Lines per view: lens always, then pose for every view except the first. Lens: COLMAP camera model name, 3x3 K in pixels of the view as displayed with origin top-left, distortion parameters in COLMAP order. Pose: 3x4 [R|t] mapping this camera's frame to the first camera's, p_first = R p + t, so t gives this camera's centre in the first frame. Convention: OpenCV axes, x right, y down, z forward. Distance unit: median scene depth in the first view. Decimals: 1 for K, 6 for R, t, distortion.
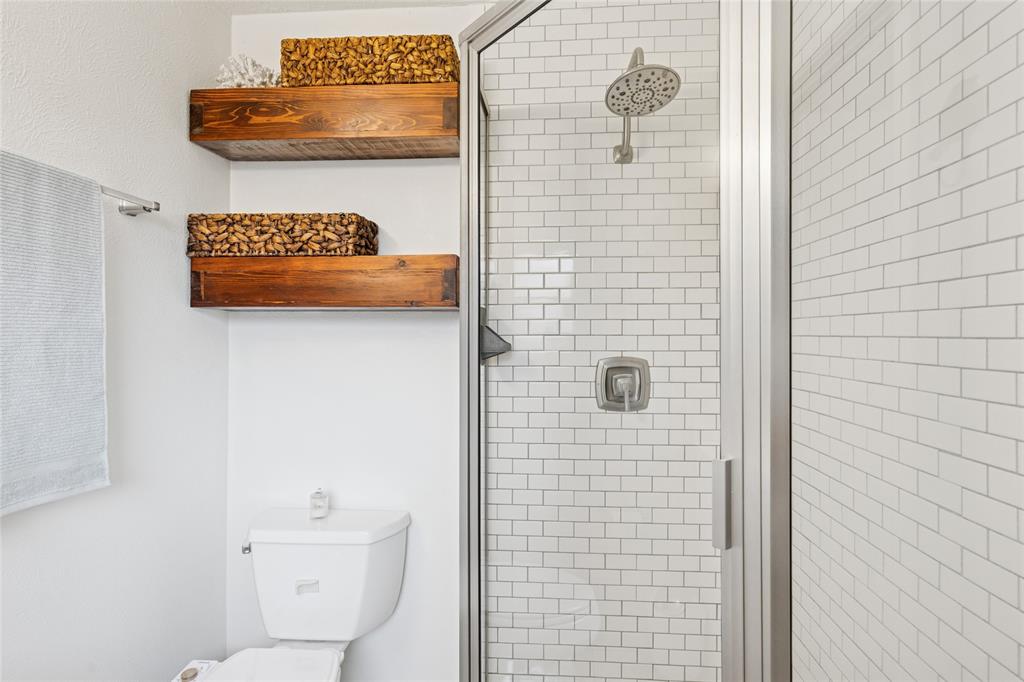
lens RADIAL K [[487.6, 0, 505.8], [0, 487.6, 333.3], [0, 0, 1]] dist [-0.010025, 0.000407]
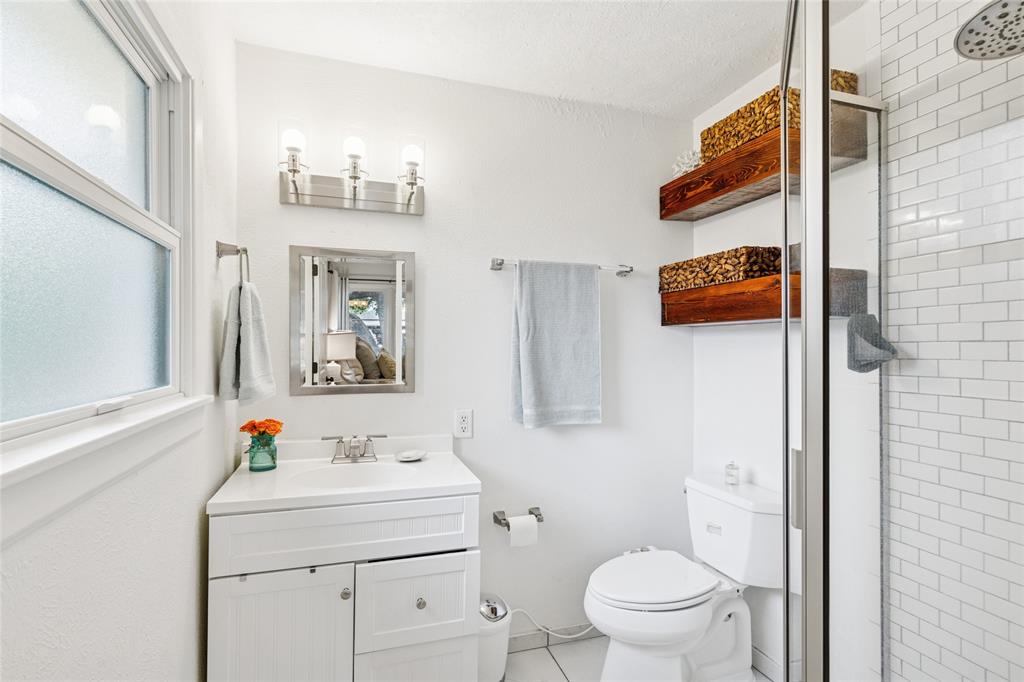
lens RADIAL K [[487.6, 0, 505.8], [0, 487.6, 333.3], [0, 0, 1]] dist [-0.010025, 0.000407]
pose [[0.352813, -0.026287, -0.935324, 0.641109], [0.008976, 0.999654, -0.024709, 0.003824], [0.935651, 0.000322, 0.352927, -0.022549]]
